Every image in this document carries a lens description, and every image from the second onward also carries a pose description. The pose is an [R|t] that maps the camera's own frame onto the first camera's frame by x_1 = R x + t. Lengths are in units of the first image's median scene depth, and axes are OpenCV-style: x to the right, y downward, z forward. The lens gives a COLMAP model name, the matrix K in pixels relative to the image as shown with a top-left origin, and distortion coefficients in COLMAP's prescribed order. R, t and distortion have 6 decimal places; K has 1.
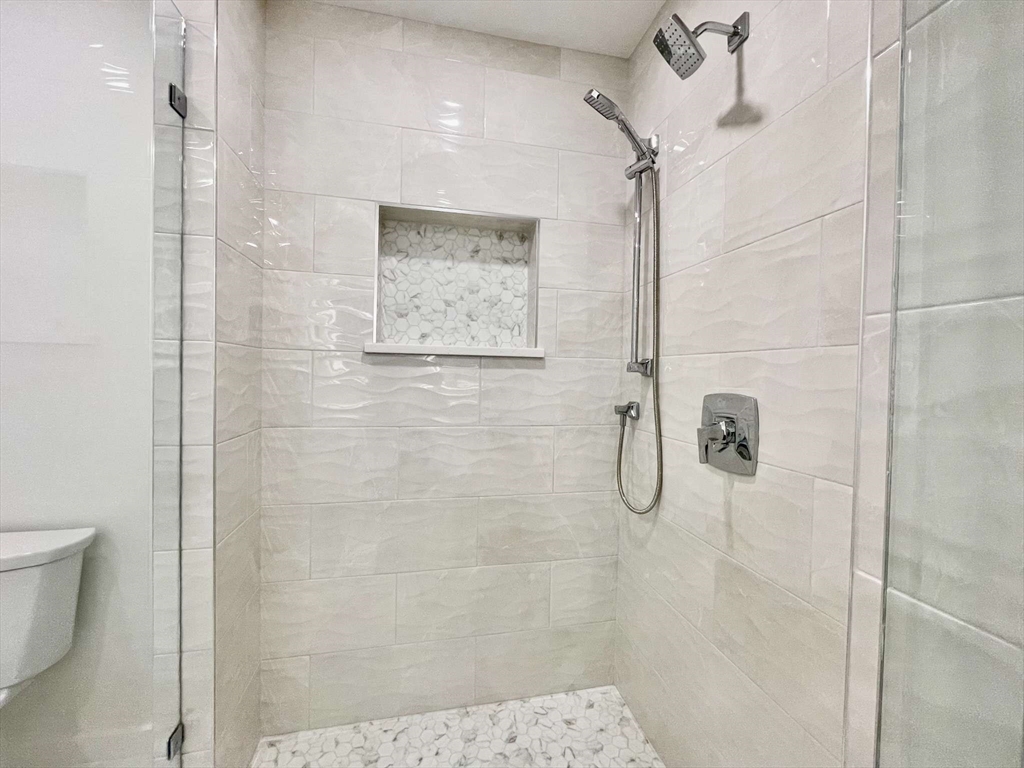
lens RADIAL K [[431.7, 0, 515.7], [0, 431.7, 384.1], [0, 0, 1]] dist [-0.004146, -0.000158]
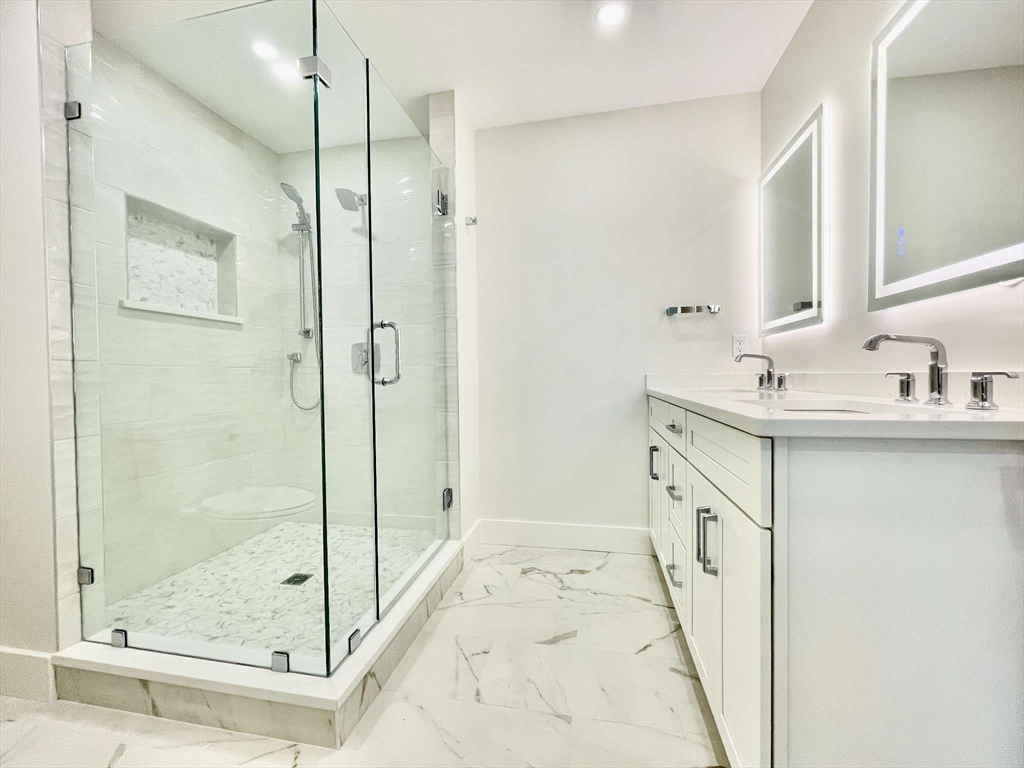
lens RADIAL K [[431.7, 0, 511.0], [0, 431.7, 385.0], [0, 0, 1]] dist [-0.004146, -0.000158]
pose [[0.411302, -0.037451, 0.910729, -0.946404], [0.039897, 0.998938, 0.023060, 0.159772], [-0.910625, 0.026850, 0.412360, -0.527076]]
